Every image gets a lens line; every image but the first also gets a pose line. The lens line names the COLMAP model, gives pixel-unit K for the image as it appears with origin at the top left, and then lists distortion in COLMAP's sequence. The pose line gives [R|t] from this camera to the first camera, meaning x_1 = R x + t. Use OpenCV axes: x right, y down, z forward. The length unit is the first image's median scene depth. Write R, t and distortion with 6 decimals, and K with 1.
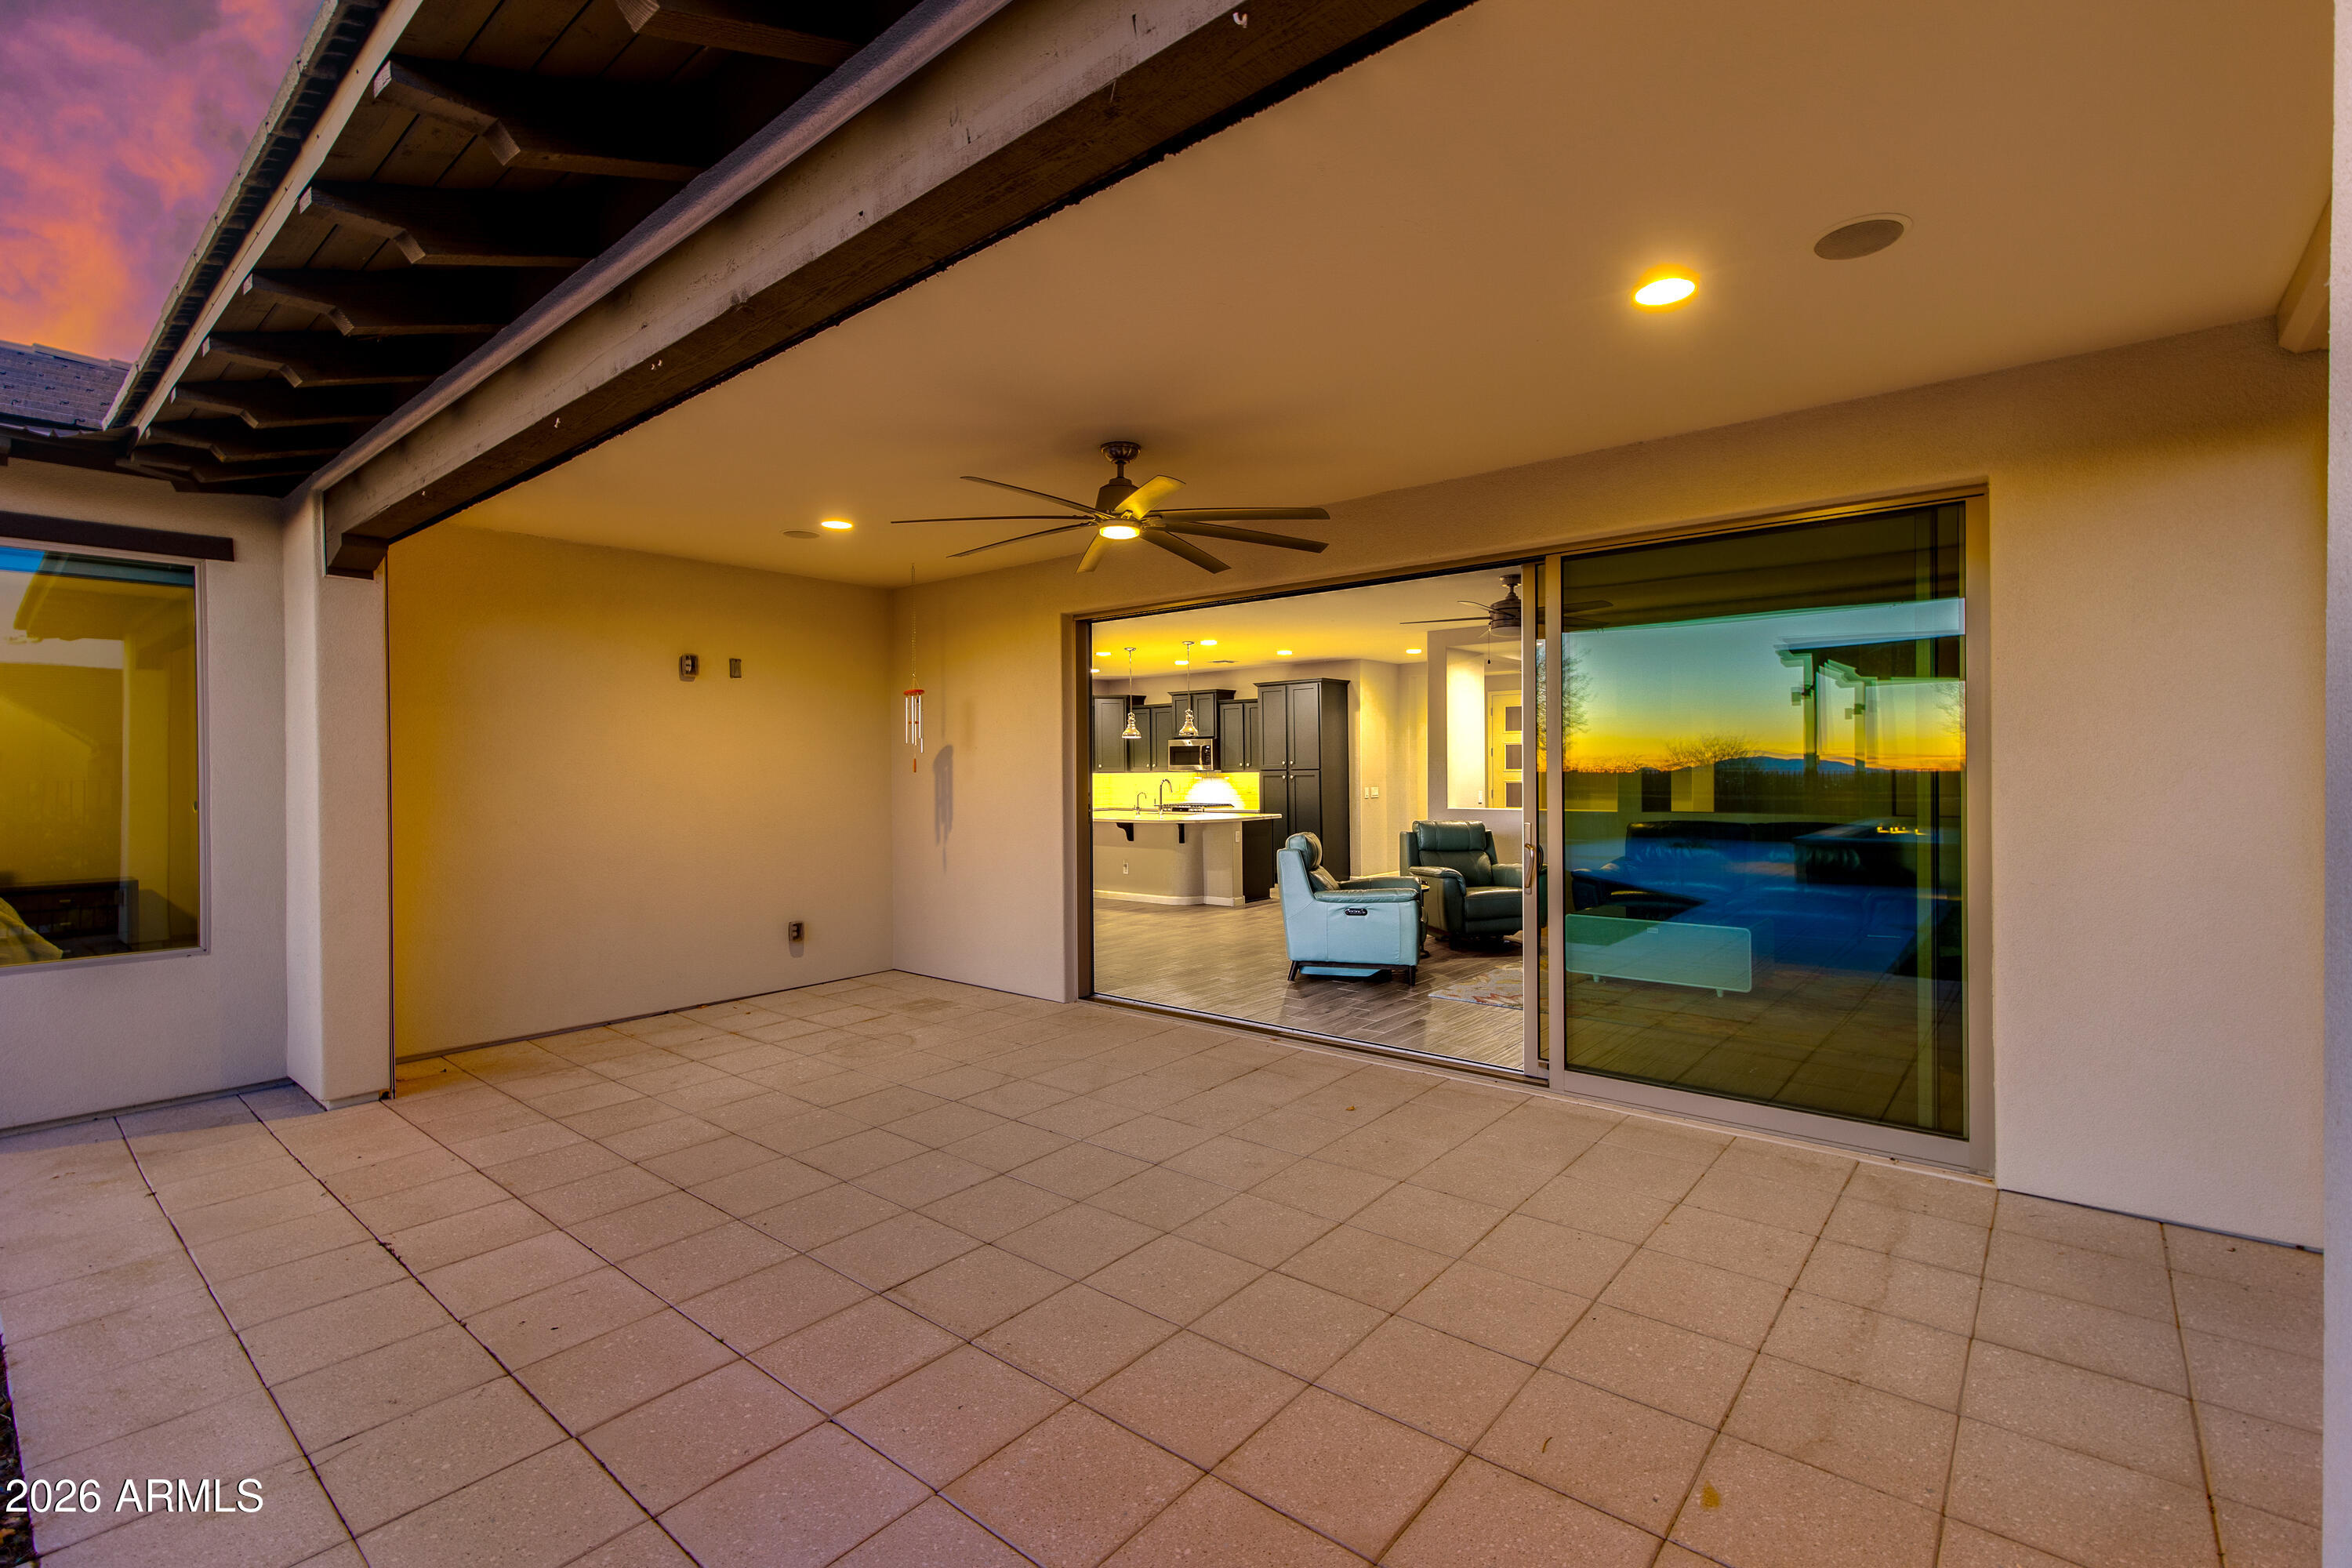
lens RADIAL K [[1078.2, 0, 1174.7], [0, 1078.2, 769.7], [0, 0, 1]] dist [0.003132, 0.000474]
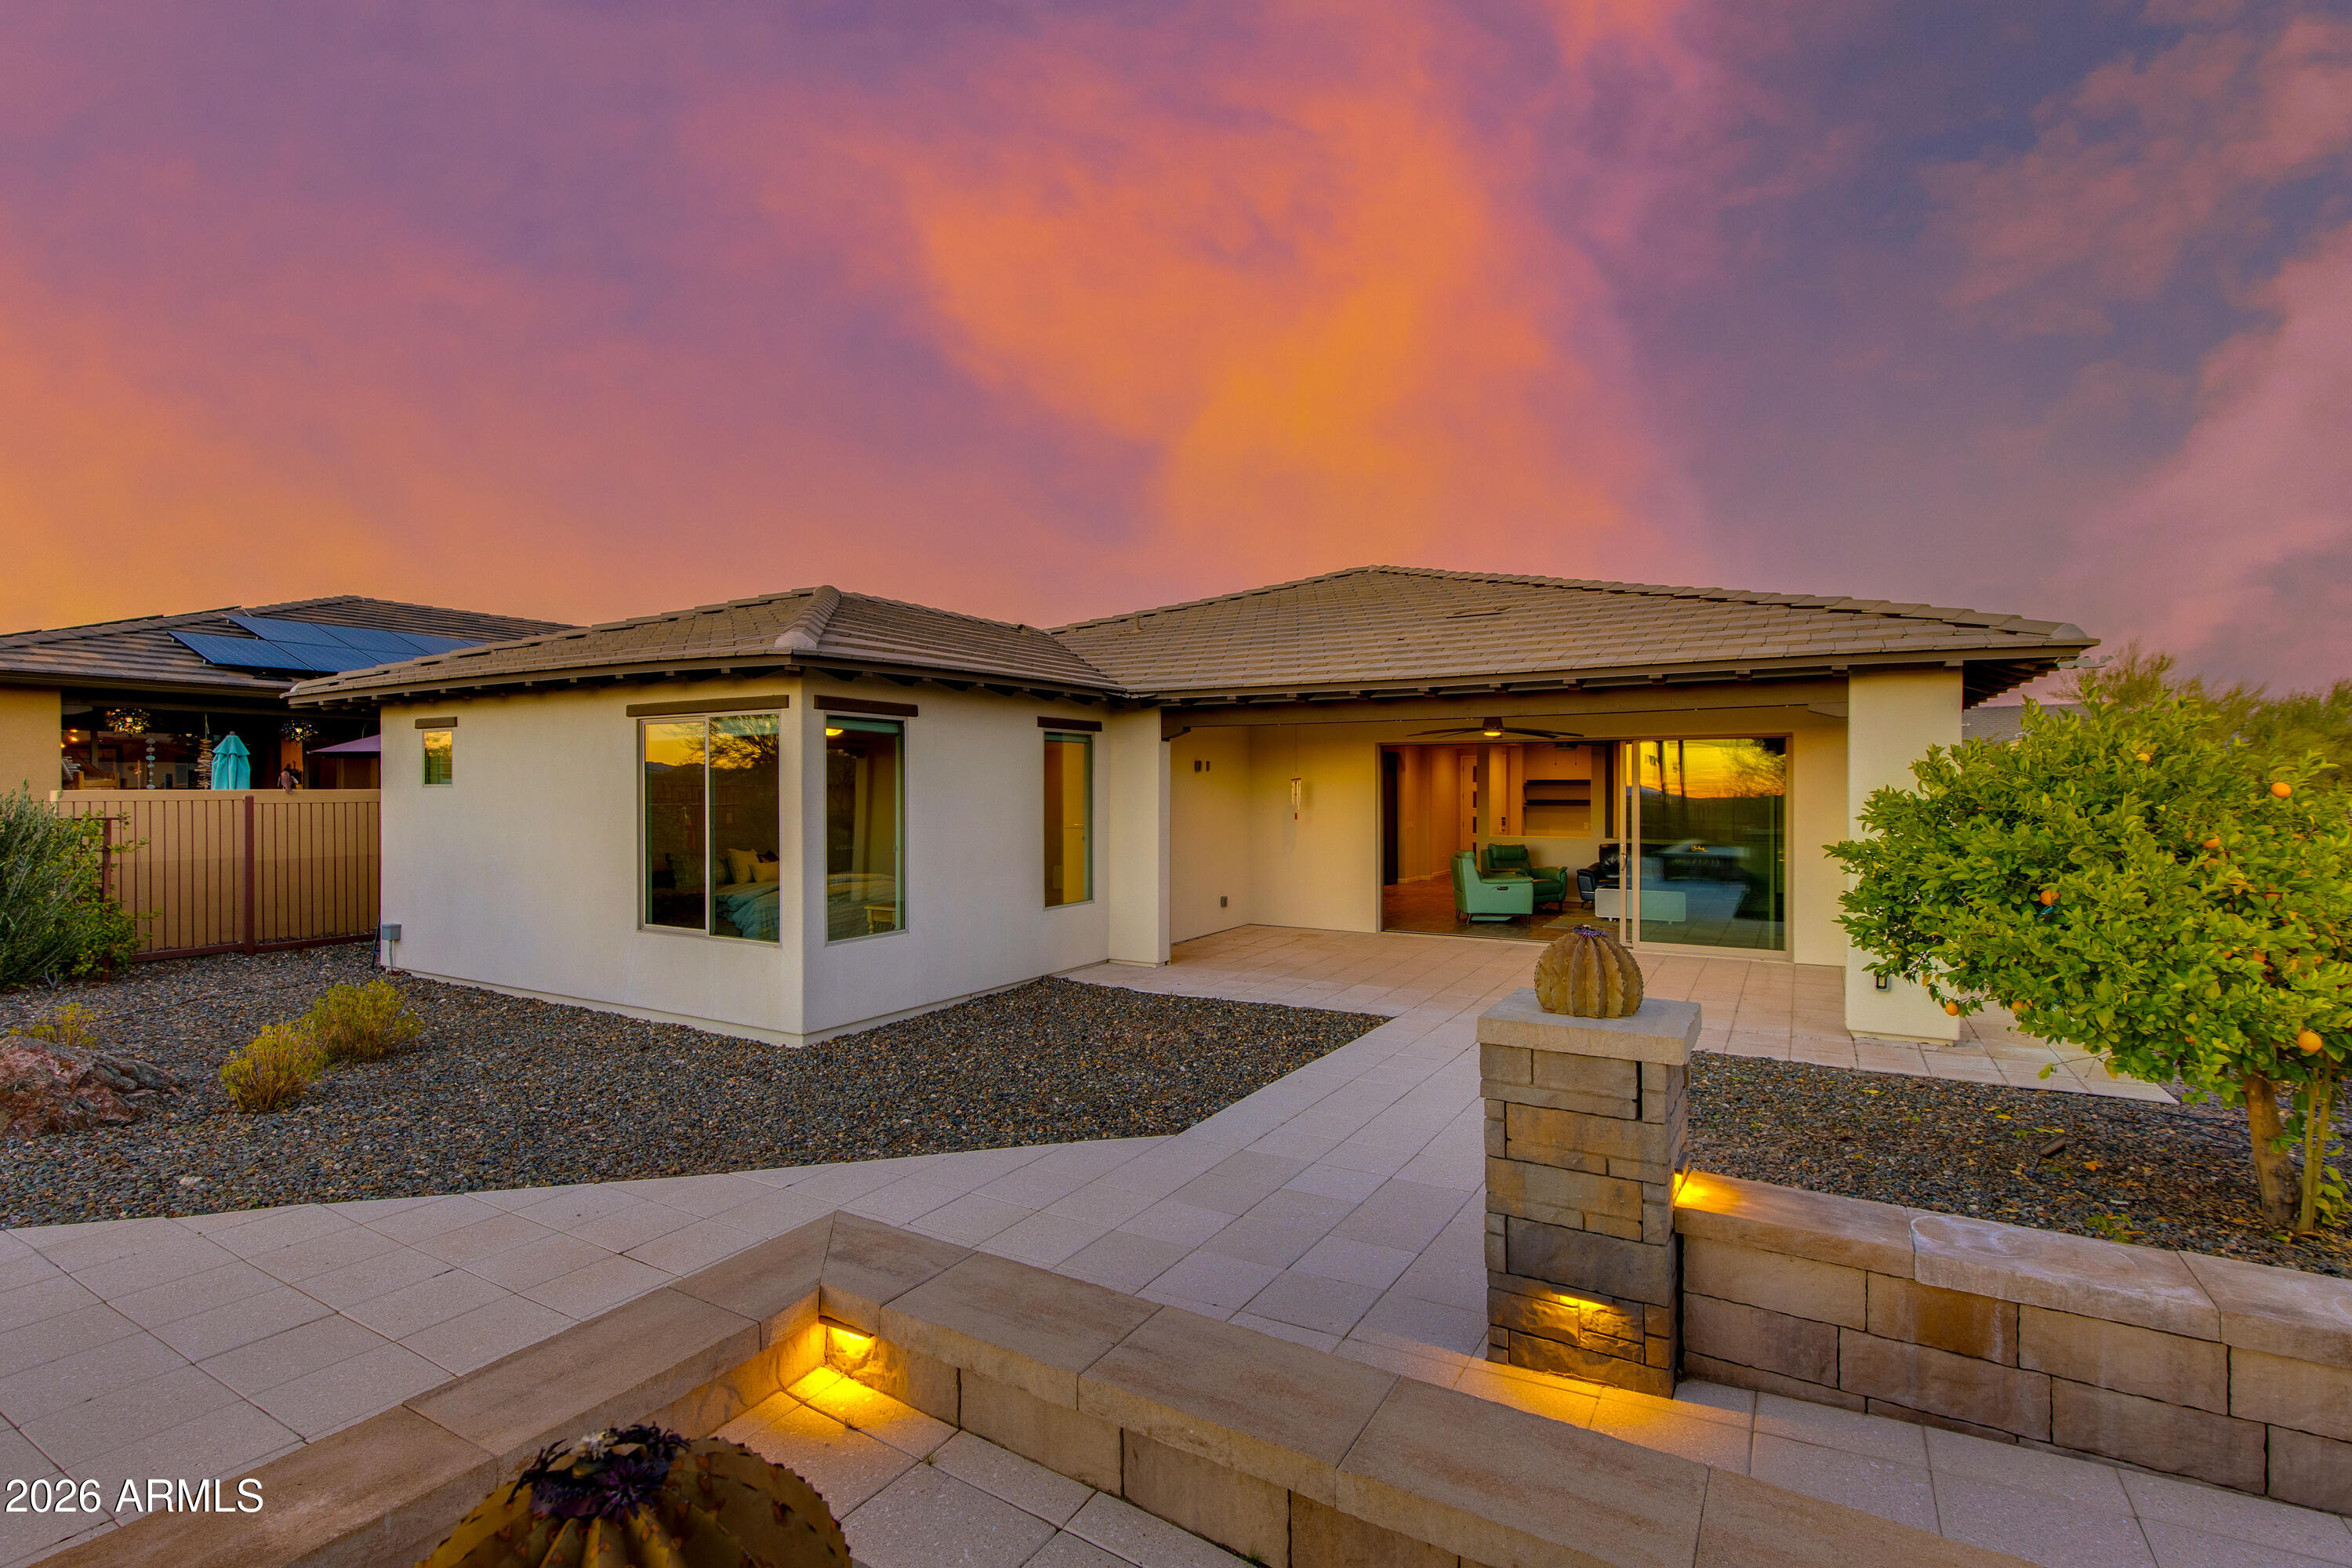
lens RADIAL K [[1078.2, 0, 1174.7], [0, 1078.2, 769.7], [0, 0, 1]] dist [0.003132, 0.000474]
pose [[0.984619, 0.004957, 0.174647, -0.779752], [-0.002768, 0.999915, -0.012775, -0.059500], [-0.174696, 0.012095, 0.984548, -0.883224]]
